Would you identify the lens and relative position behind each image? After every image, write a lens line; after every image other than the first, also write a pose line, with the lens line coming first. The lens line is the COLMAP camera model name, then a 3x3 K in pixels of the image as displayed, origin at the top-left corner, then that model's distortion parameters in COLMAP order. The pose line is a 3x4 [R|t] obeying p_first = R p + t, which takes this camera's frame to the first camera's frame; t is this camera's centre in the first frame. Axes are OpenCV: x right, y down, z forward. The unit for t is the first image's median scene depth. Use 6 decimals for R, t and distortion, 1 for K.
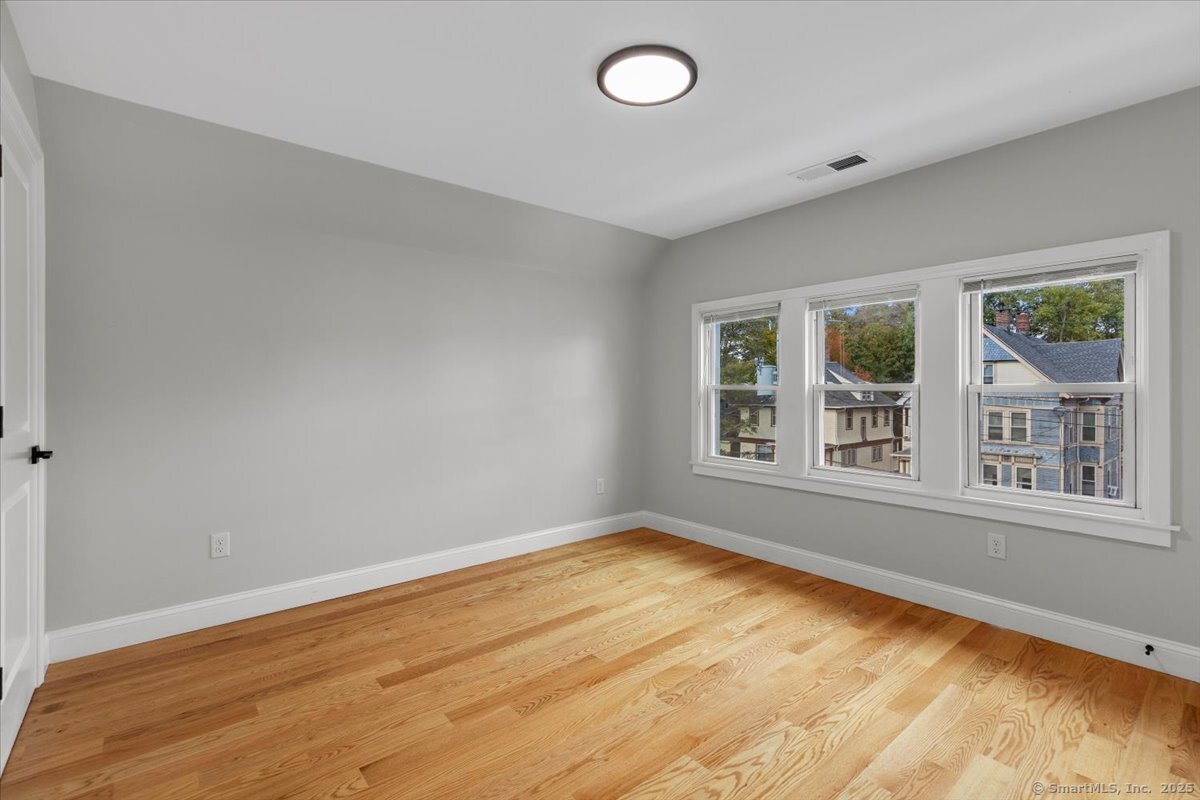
lens RADIAL K [[541.7, 0, 608.9], [0, 541.7, 387.9], [0, 0, 1]] dist [0.009849, -0.001750]
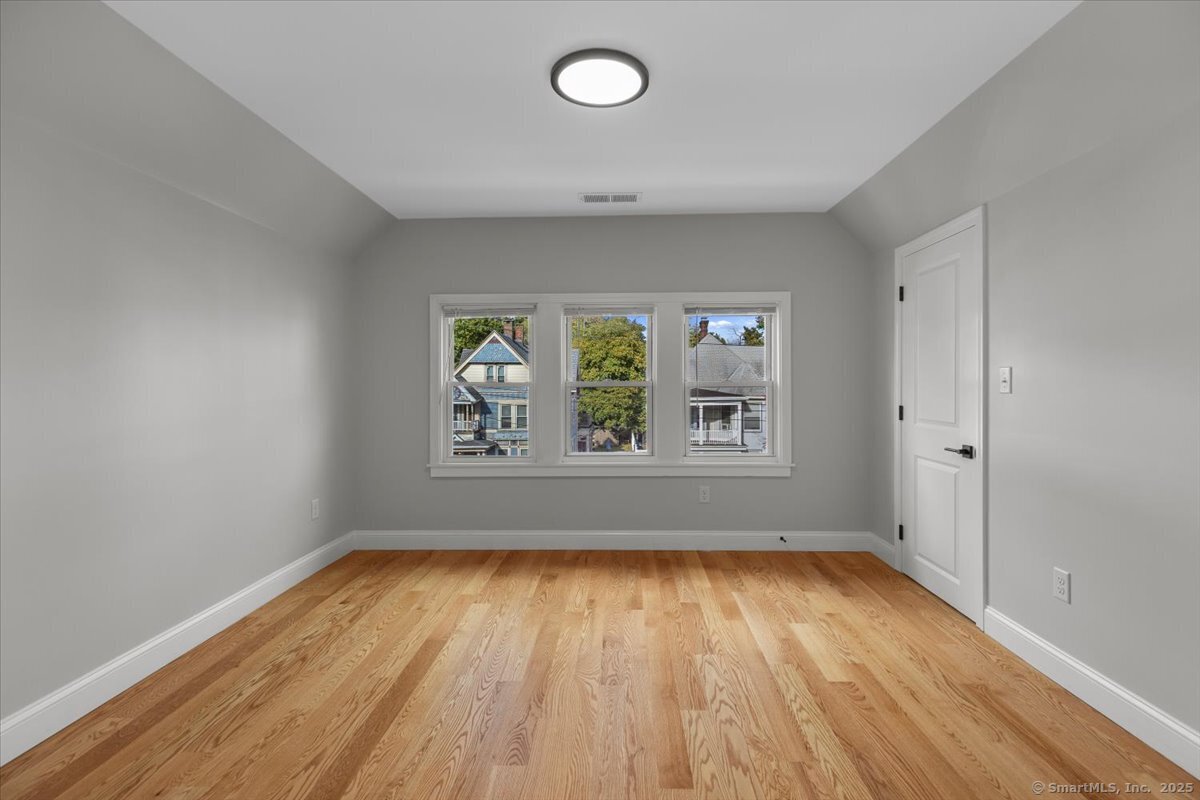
lens RADIAL K [[545.1, 0, 611.2], [0, 545.1, 384.0], [0, 0, 1]] dist [0.012279, -0.000933]
pose [[0.667326, -0.001356, 0.744764, -0.499602], [0.003722, 0.999992, -0.001514, 0.001377], [-0.744756, 0.003783, 0.667326, 0.219741]]
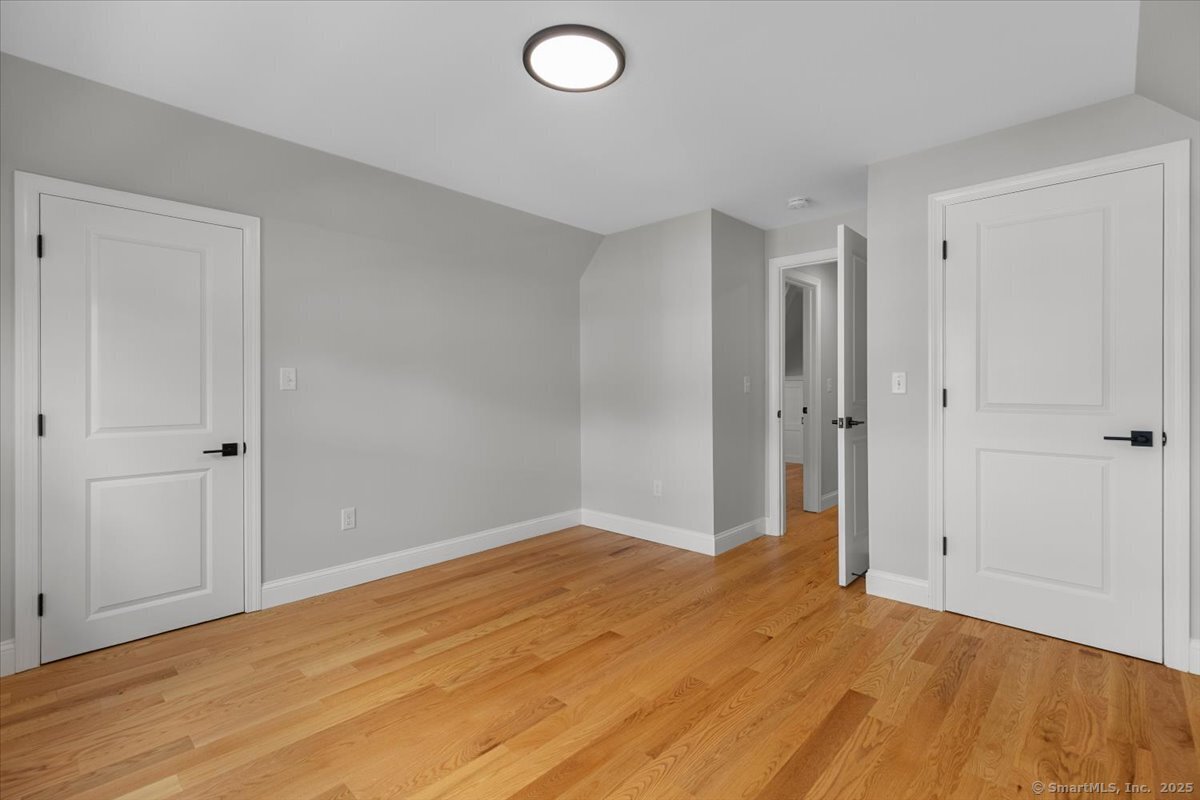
lens RADIAL K [[545.1, 0, 611.2], [0, 545.1, 384.0], [0, 0, 1]] dist [0.012279, -0.000933]
pose [[-0.993054, 0.002905, -0.117623, 0.089188], [0.003698, 0.999972, -0.006525, 0.013741], [0.117601, -0.006915, -0.993037, 1.458682]]
